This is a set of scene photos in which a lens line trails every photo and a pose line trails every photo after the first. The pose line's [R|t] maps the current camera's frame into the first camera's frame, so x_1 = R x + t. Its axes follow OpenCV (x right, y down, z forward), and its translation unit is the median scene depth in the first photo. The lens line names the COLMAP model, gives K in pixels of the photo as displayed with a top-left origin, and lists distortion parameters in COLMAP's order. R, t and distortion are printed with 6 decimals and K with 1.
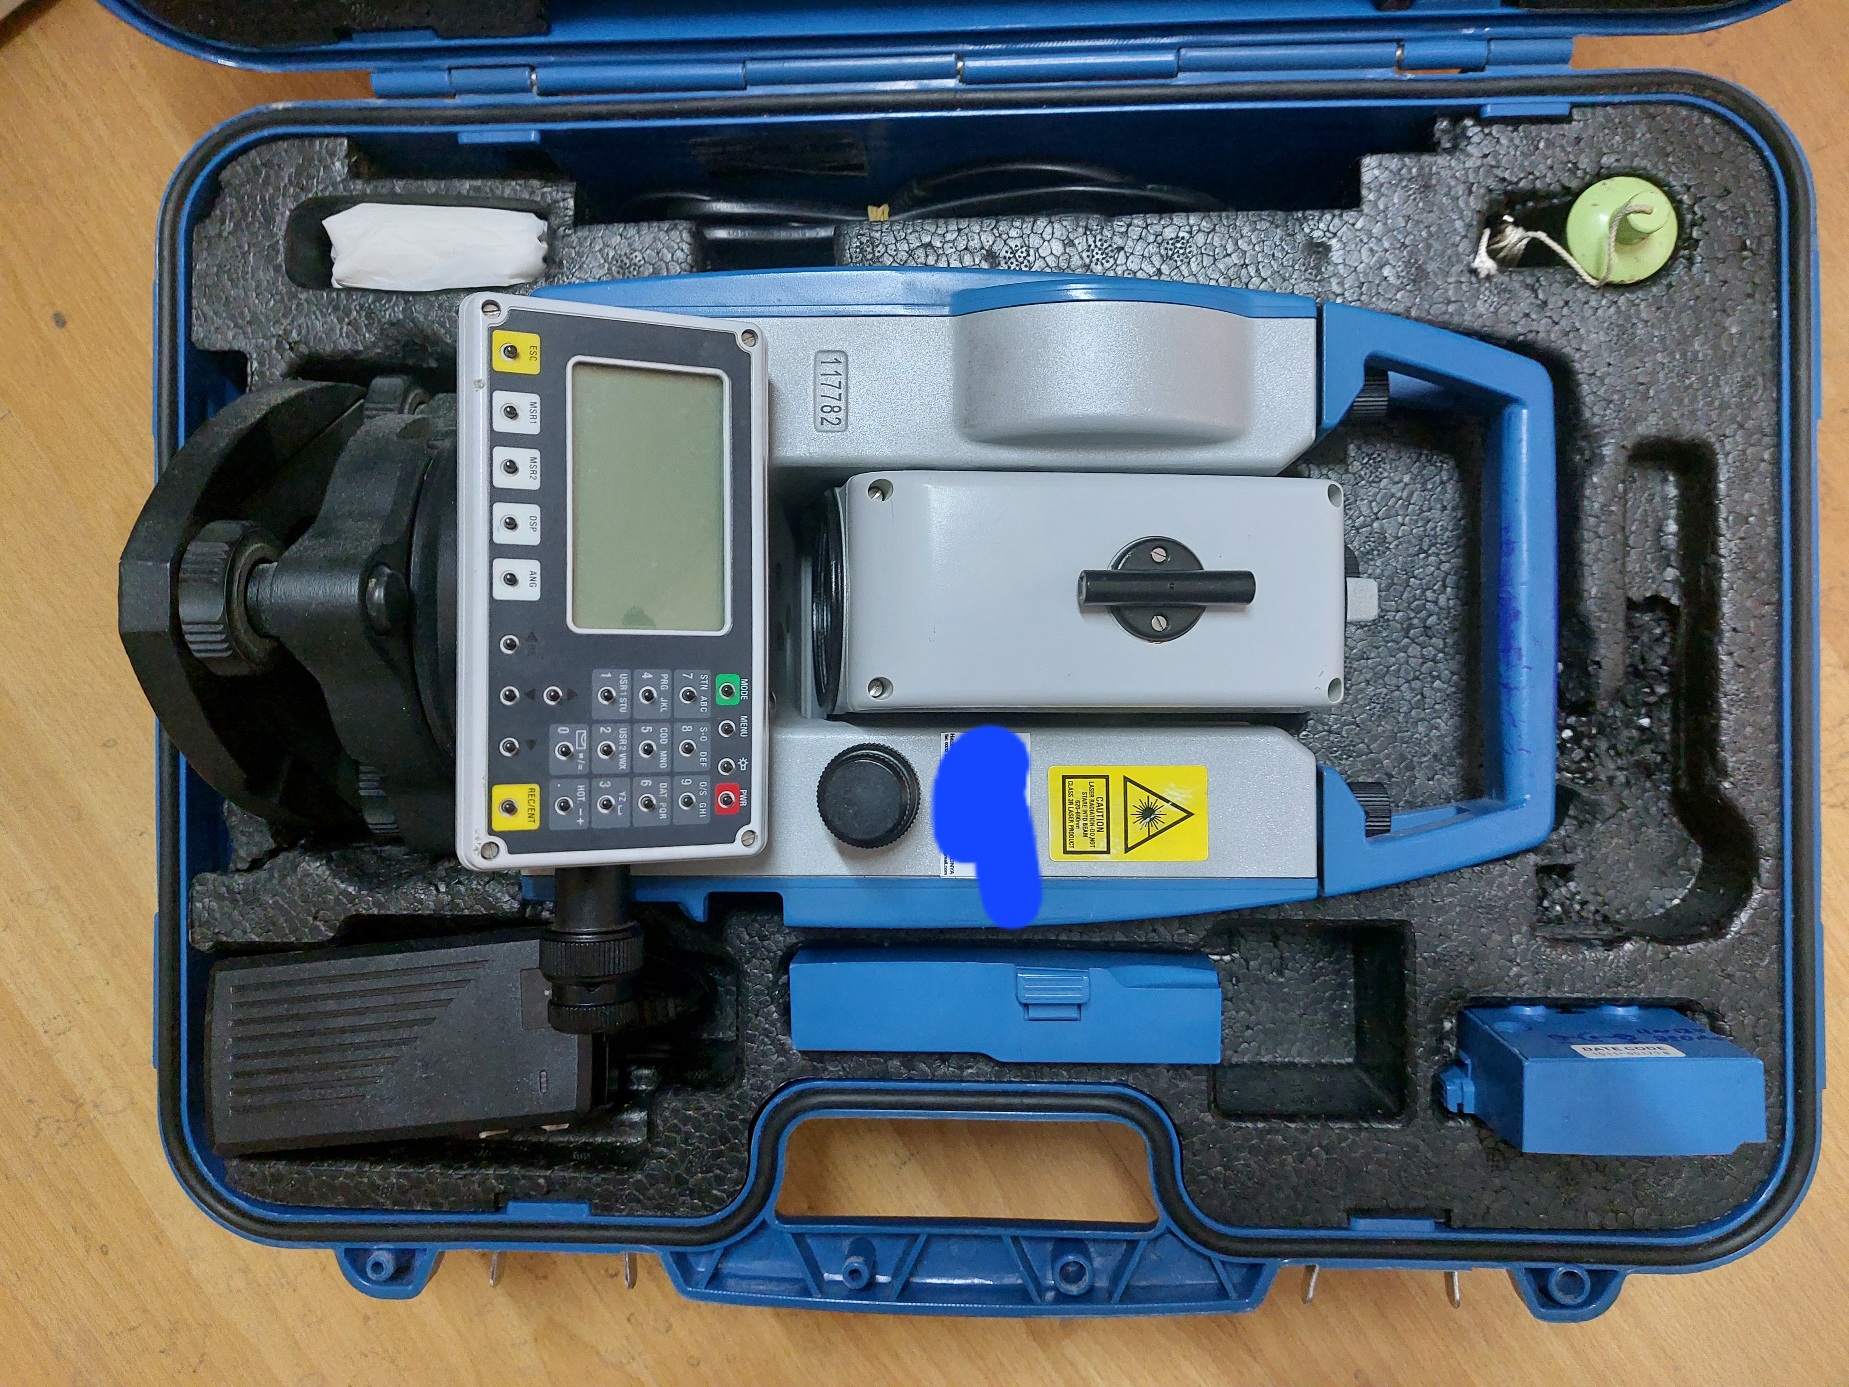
lens RADIAL K [[1404.2, 0, 924.5], [0, 1404.2, 693.5], [0, 0, 1]] dist [0.005535, -0.000054]
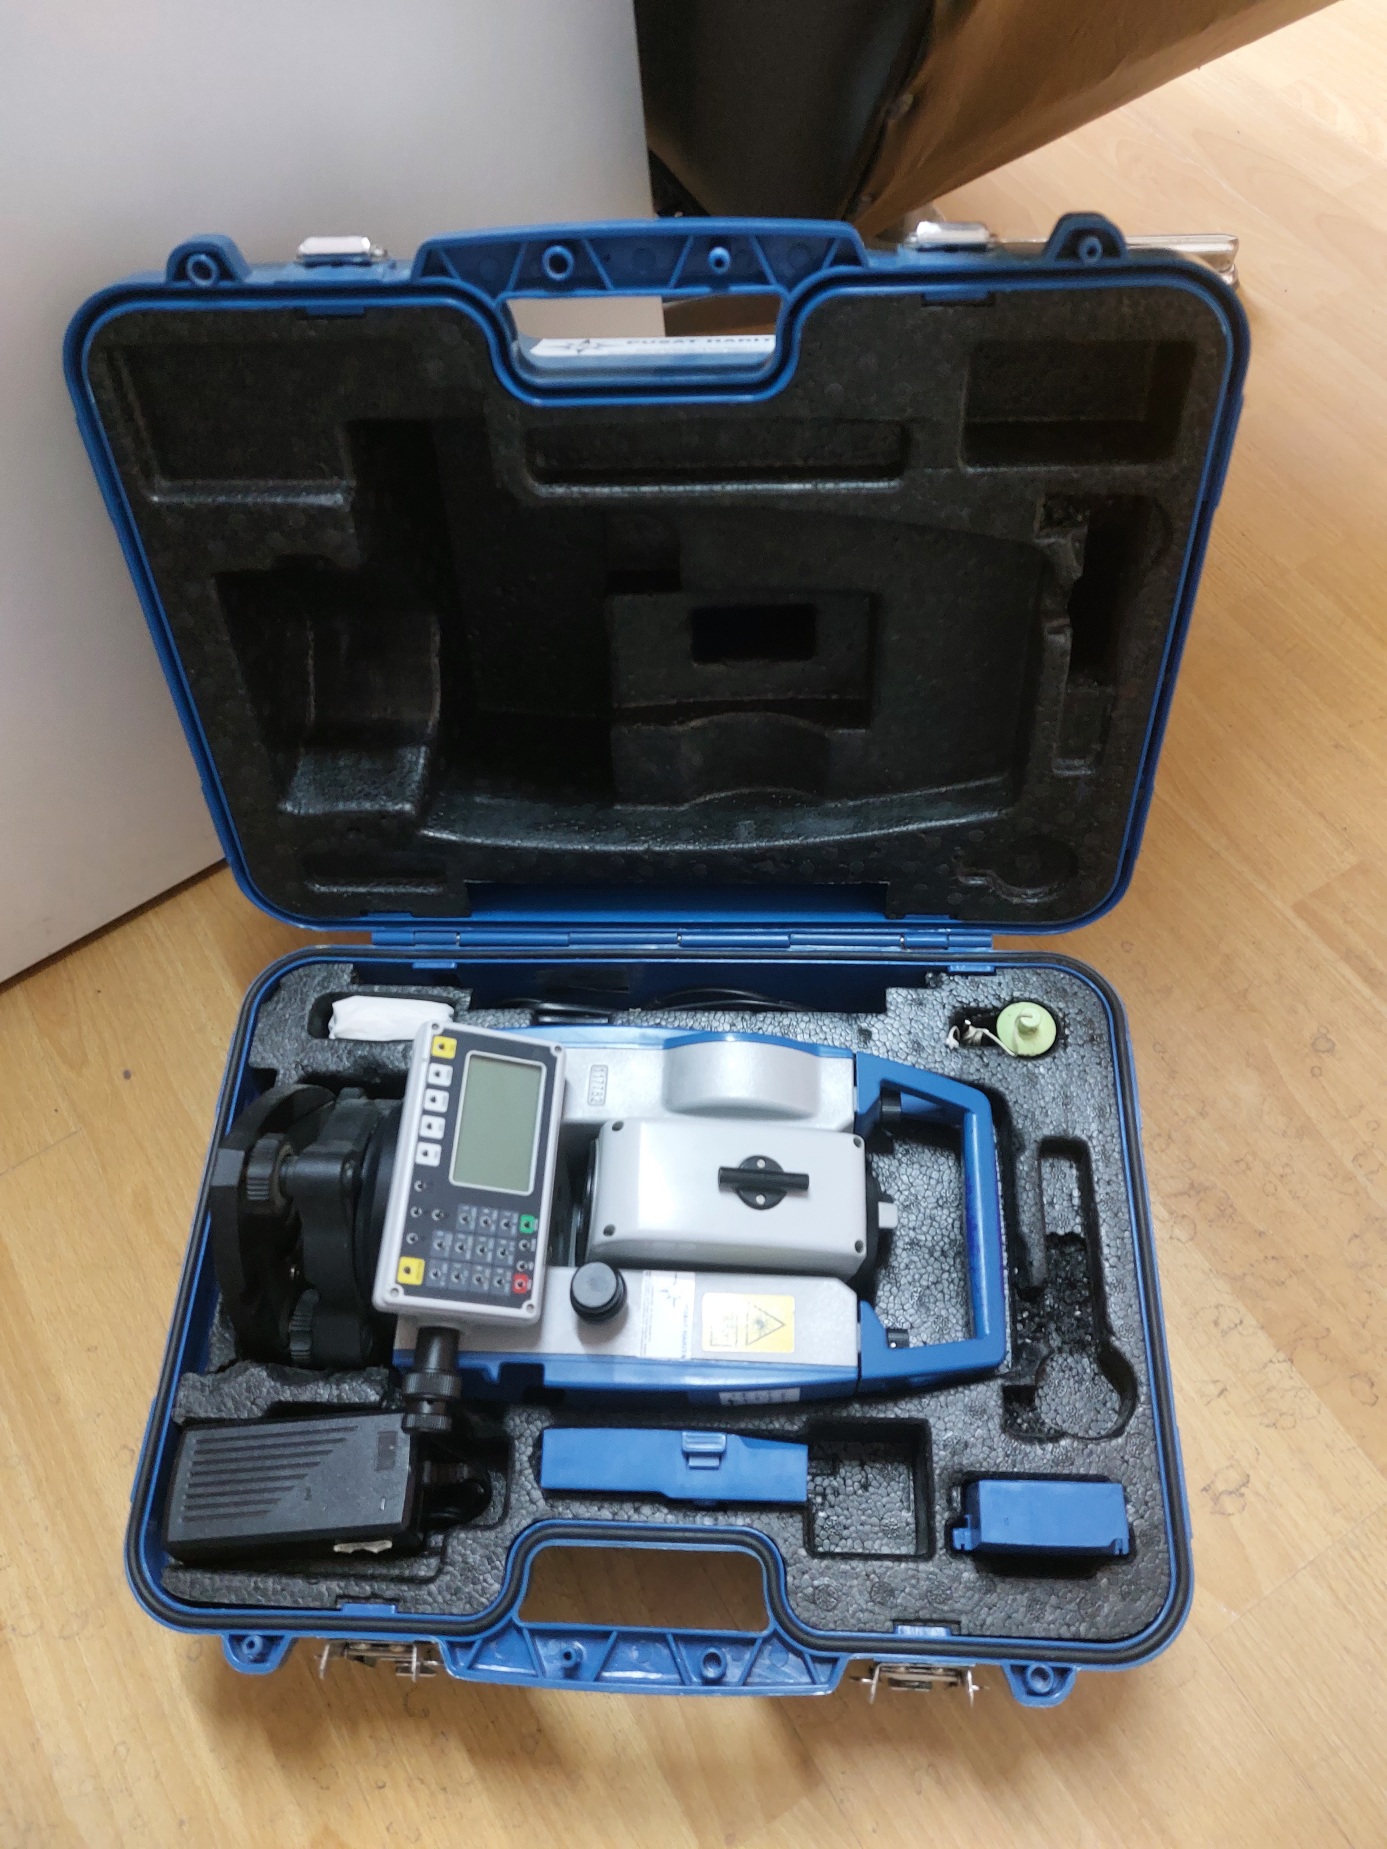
lens RADIAL K [[1304.8, 0, 716.3], [0, 1304.8, 874.8], [0, 0, 1]] dist [0.013372, -0.004240]
pose [[0.999311, 0.034208, -0.014376, 0.100051], [-0.036895, 0.874838, -0.483008, 0.347211], [-0.003946, 0.483206, 0.875498, -0.623650]]
